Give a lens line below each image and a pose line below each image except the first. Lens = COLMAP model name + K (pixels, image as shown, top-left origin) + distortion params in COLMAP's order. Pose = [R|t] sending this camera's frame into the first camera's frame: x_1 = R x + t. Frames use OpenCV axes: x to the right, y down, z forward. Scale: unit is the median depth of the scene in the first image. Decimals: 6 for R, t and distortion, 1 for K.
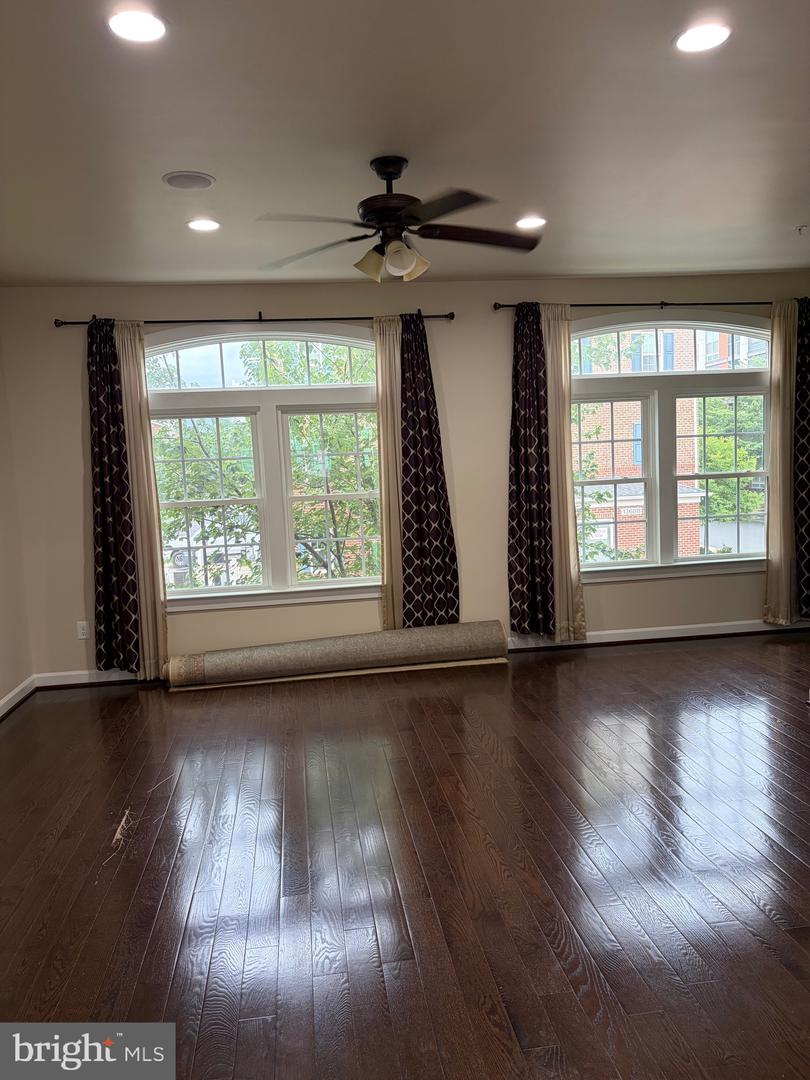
lens RADIAL K [[818.6, 0, 408.6], [0, 818.6, 542.7], [0, 0, 1]] dist [0.010391, -0.019197]
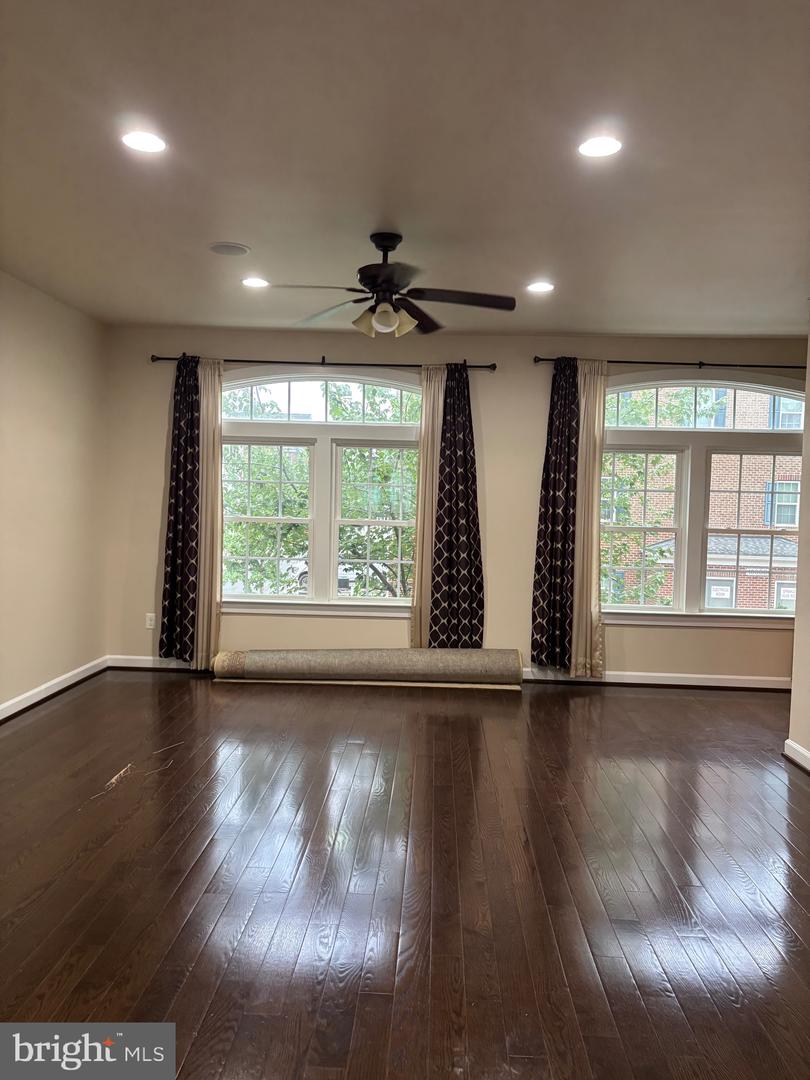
lens RADIAL K [[803.9, 0, 405.1], [0, 803.9, 537.6], [0, 0, 1]] dist [0.014032, -0.023432]
pose [[0.983242, 0.078350, -0.164611, 0.130600], [-0.087030, 0.995135, -0.046183, 0.010901], [0.160191, 0.059735, 0.985277, -0.066260]]
